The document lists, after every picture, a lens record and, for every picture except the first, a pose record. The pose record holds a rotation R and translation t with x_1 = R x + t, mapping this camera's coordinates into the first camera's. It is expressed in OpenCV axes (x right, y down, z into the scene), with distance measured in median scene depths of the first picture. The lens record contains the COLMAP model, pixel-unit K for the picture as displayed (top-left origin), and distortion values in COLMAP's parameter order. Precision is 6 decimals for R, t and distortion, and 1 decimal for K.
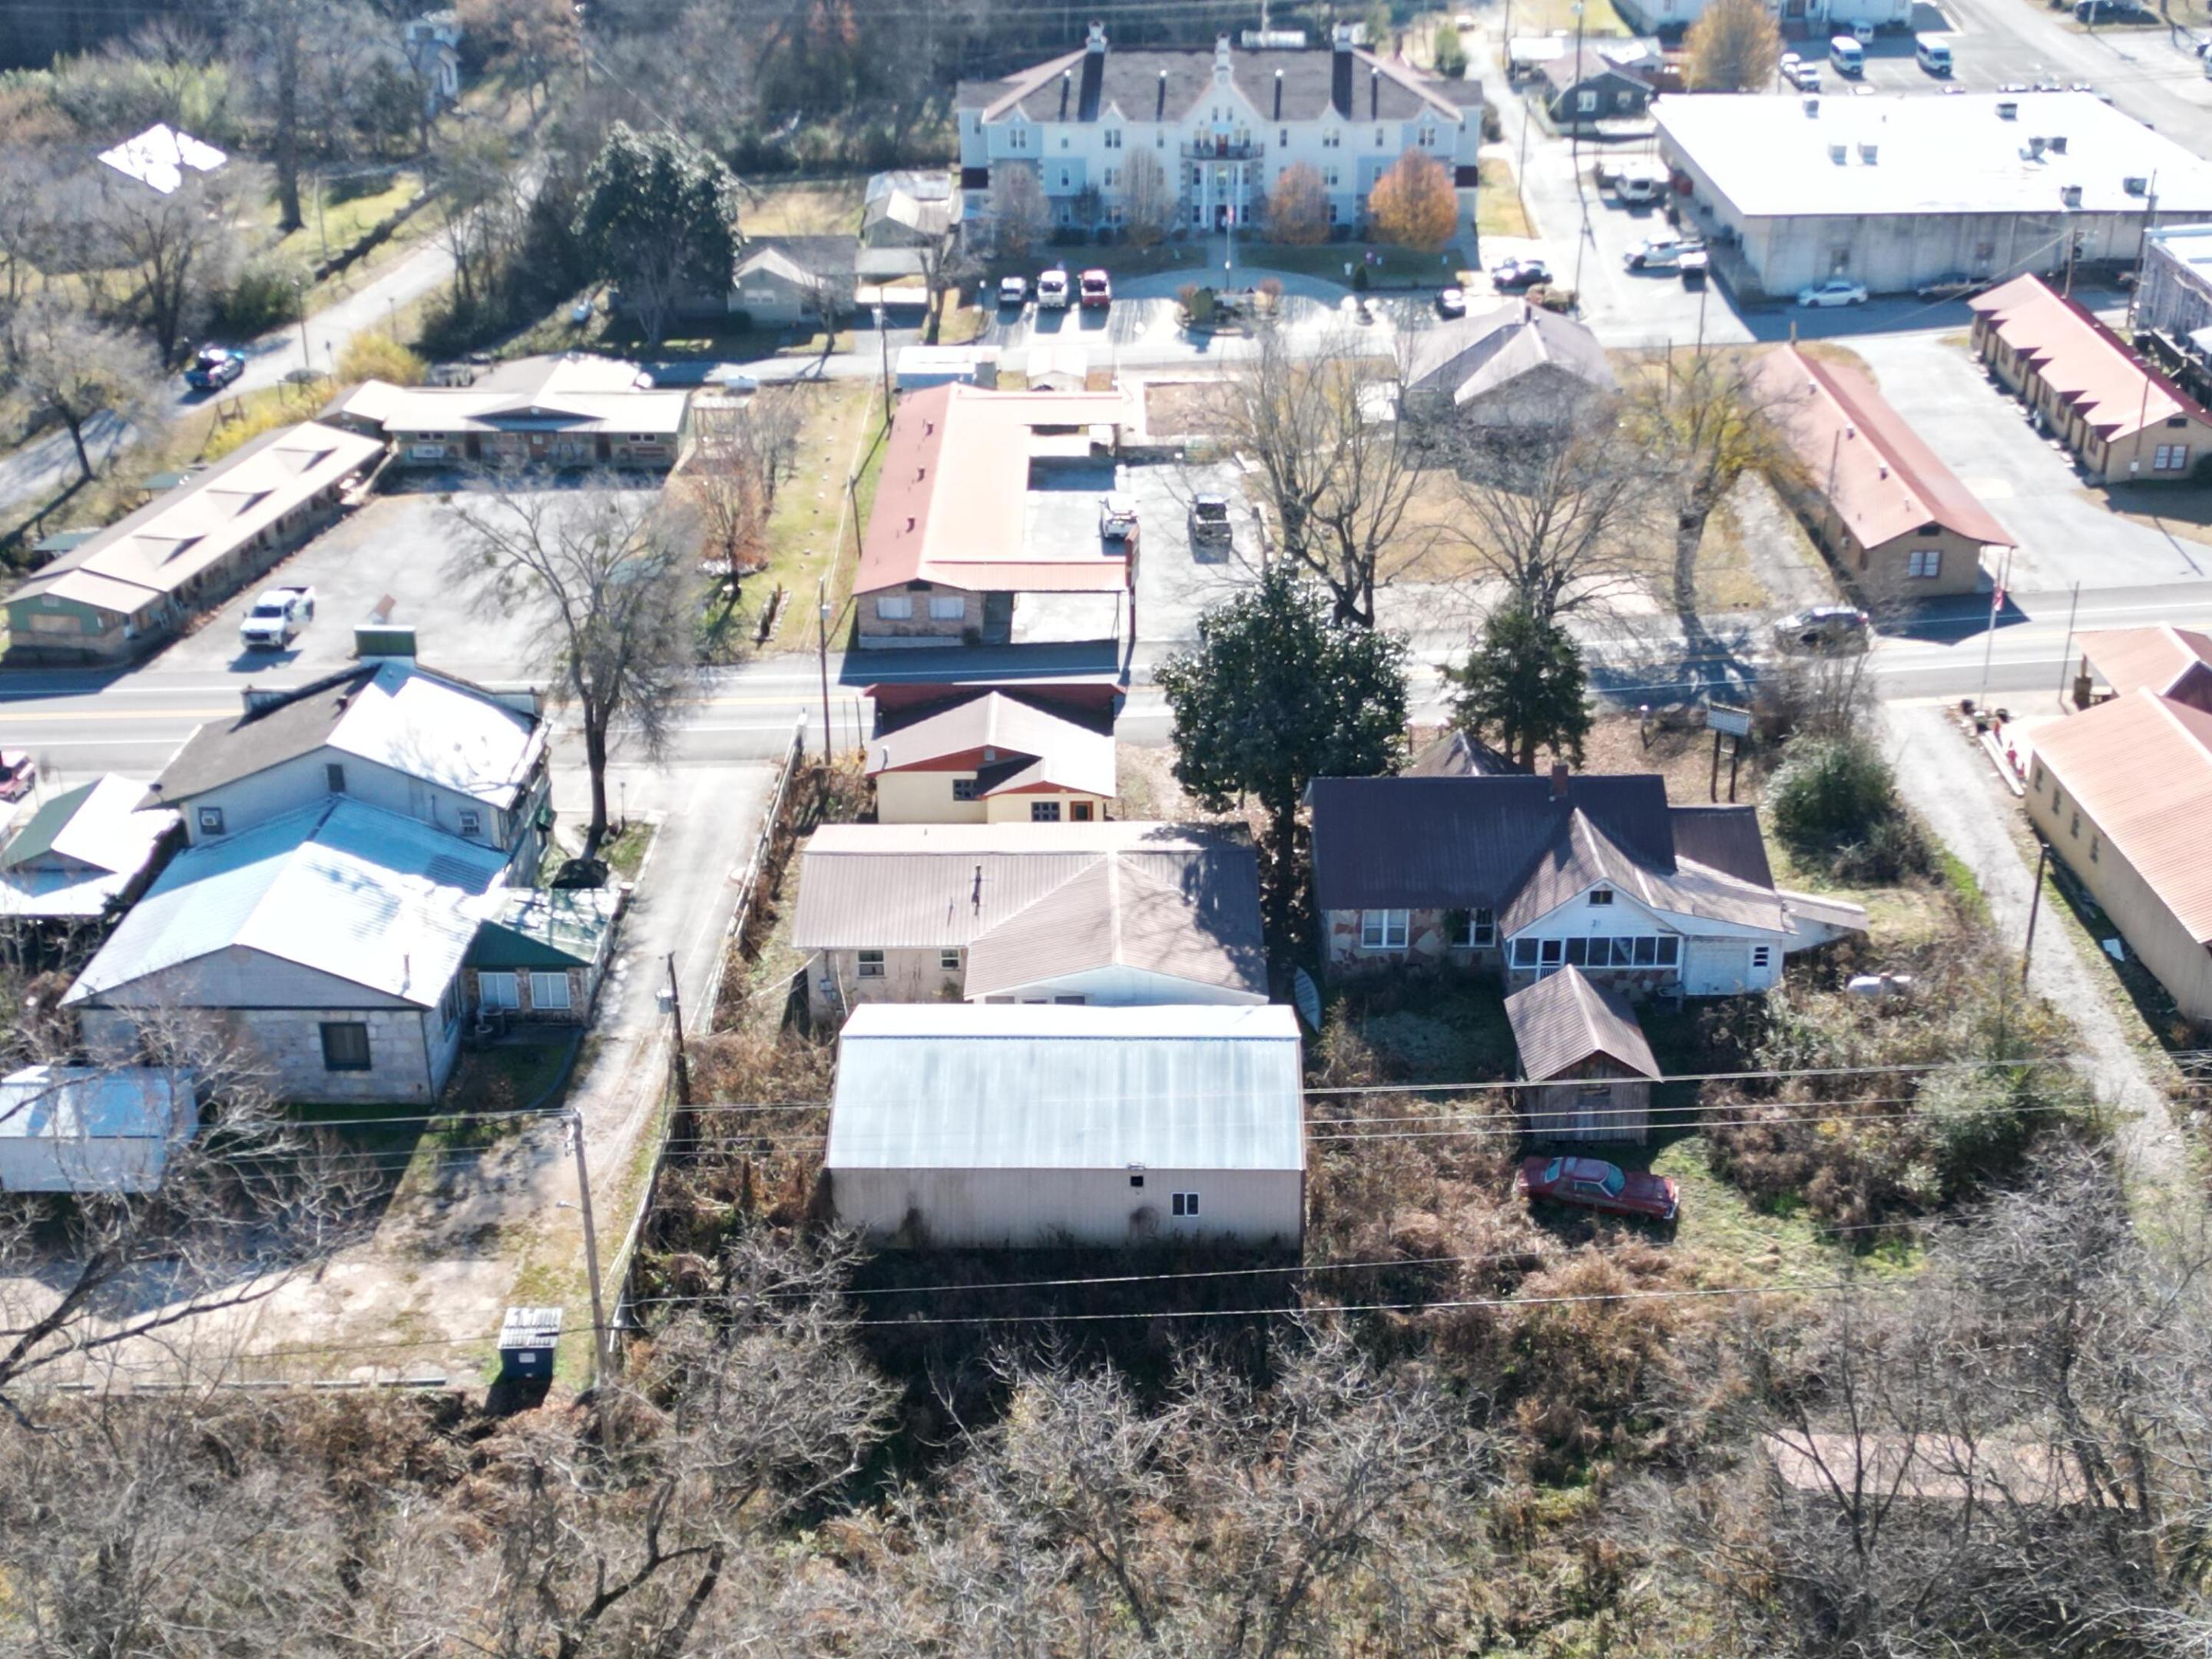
lens RADIAL K [[2738.2, 0, 1084.5], [0, 2738.2, 835.5], [0, 0, 1]] dist [0.060648, 0.000000]
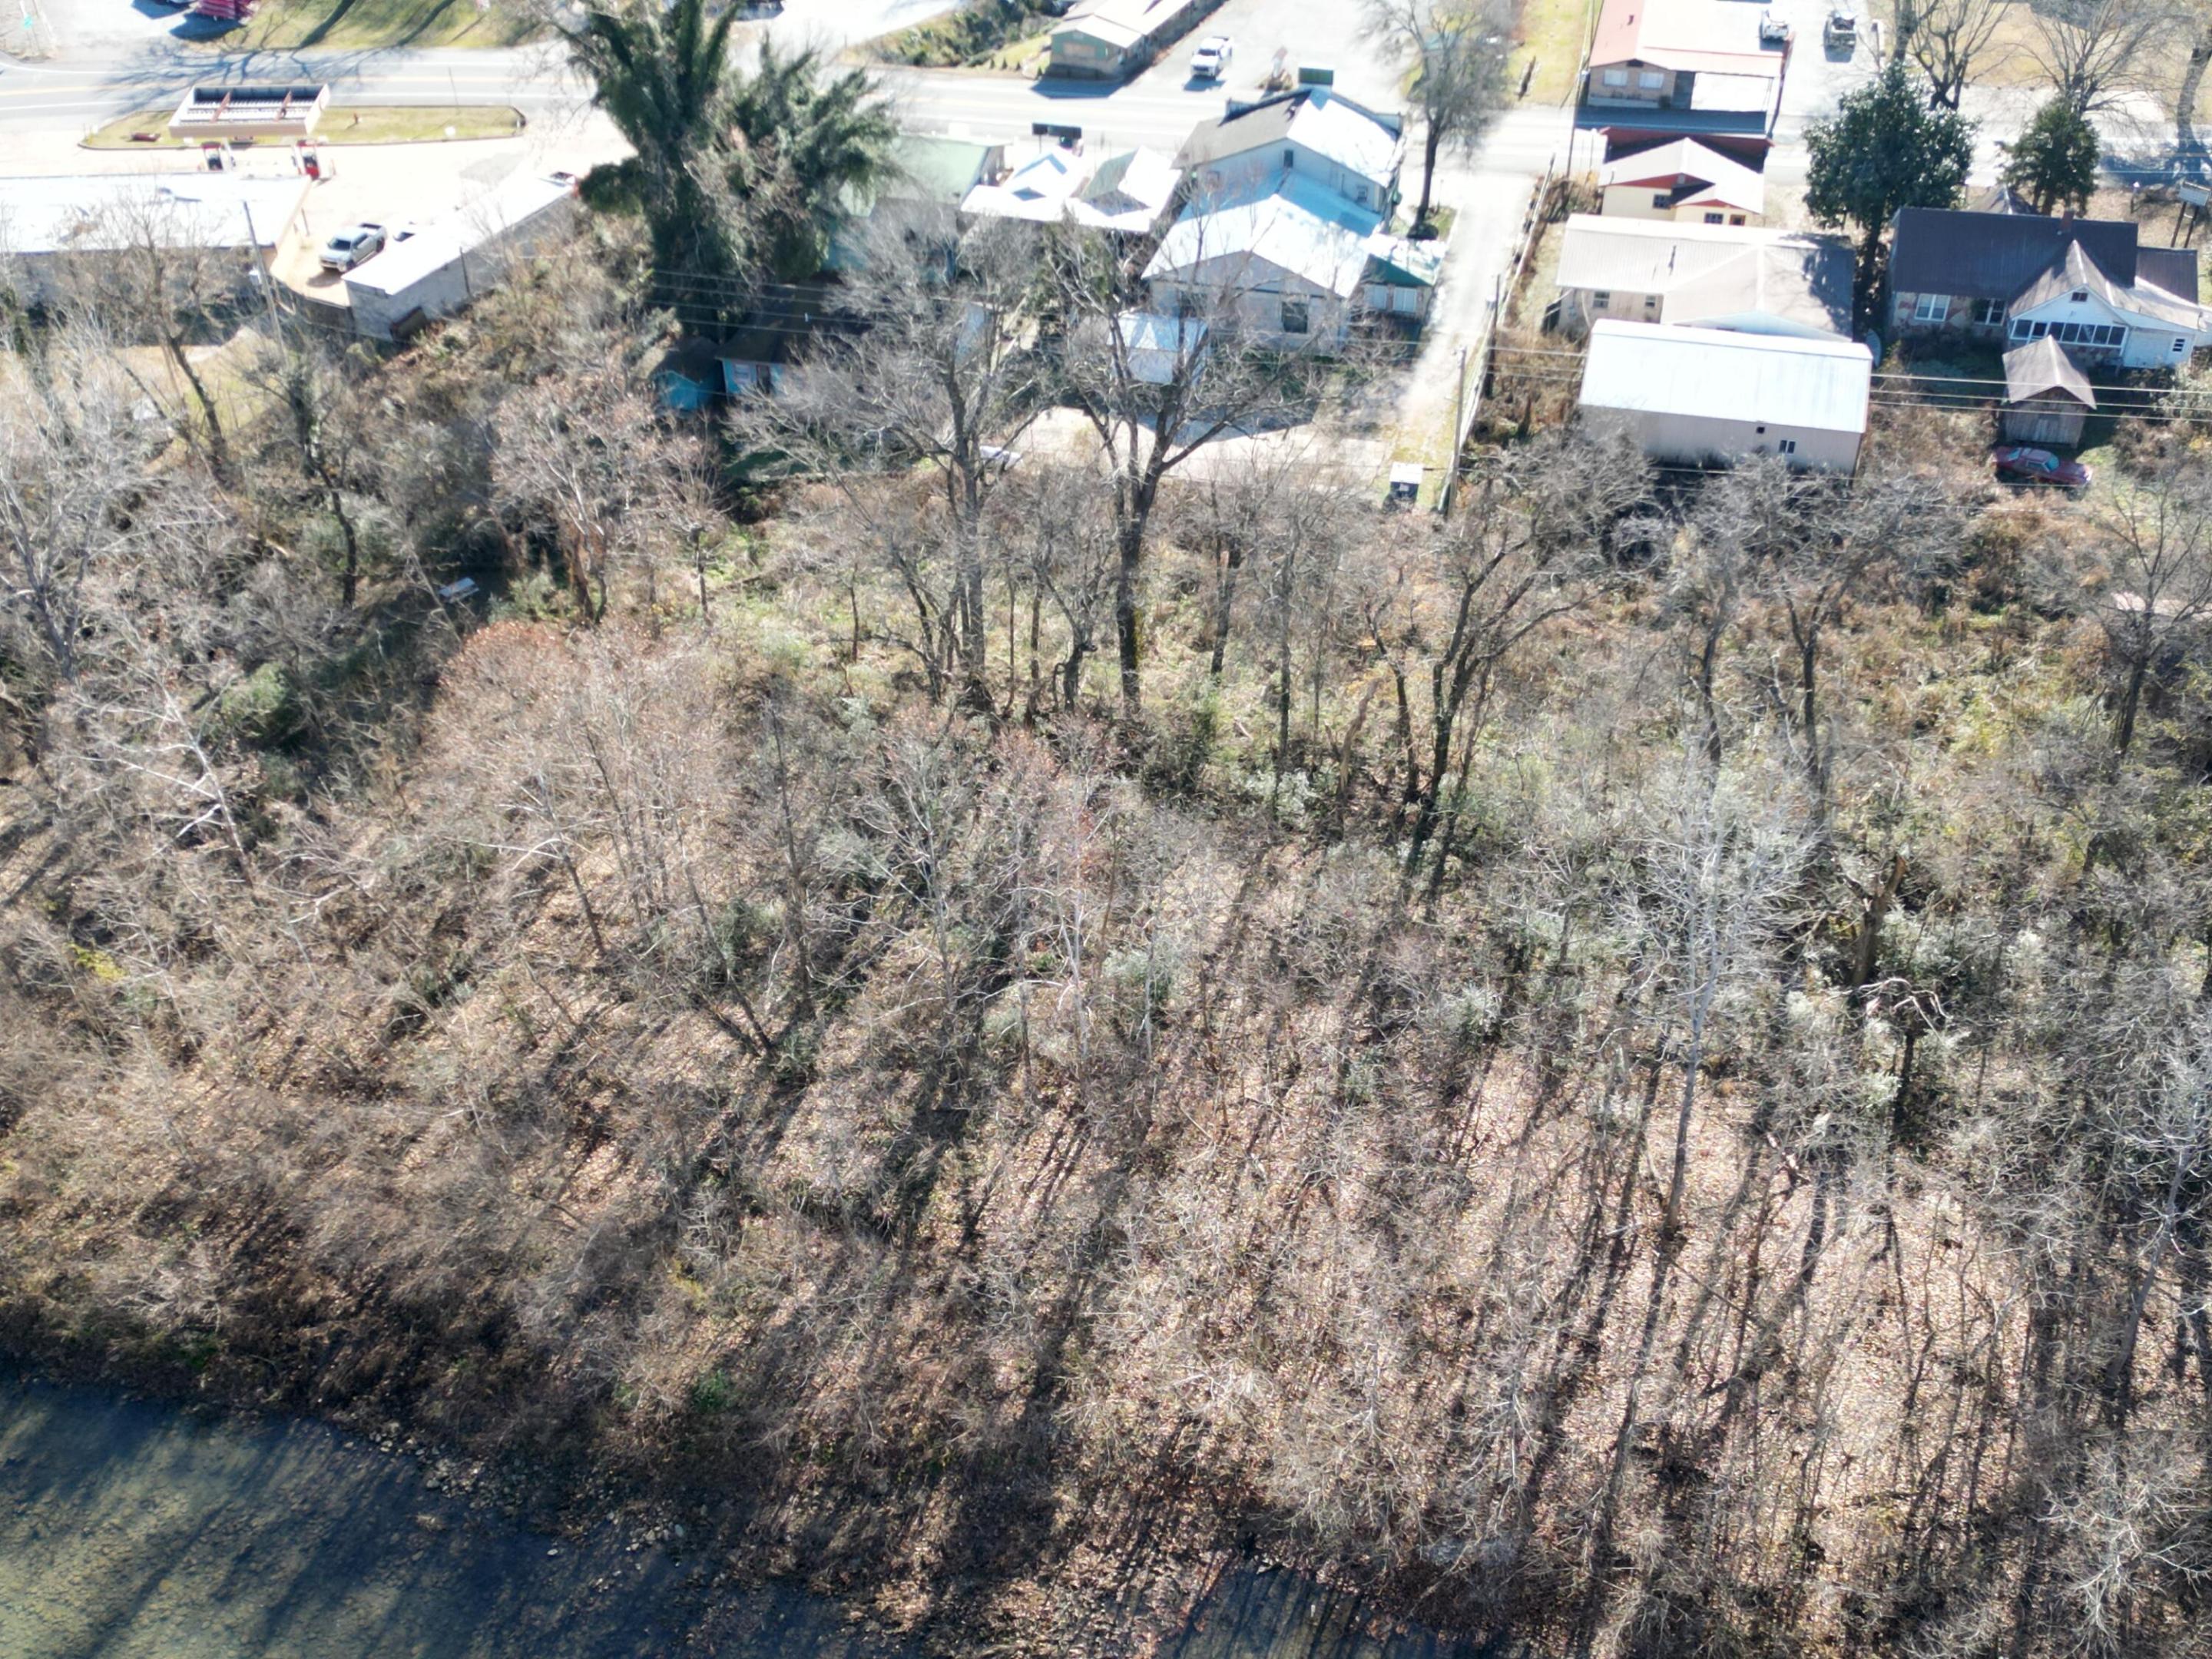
lens RADIAL K [[2084.3, 0, 1116.5], [0, 2084.3, 827.5], [0, 0, 1]] dist [0.011167, 0.000000]
pose [[0.968028, 0.146802, -0.203399, -0.047094], [-0.089823, 0.959958, 0.265352, 0.036044], [0.234209, -0.238598, 0.942453, -0.269582]]
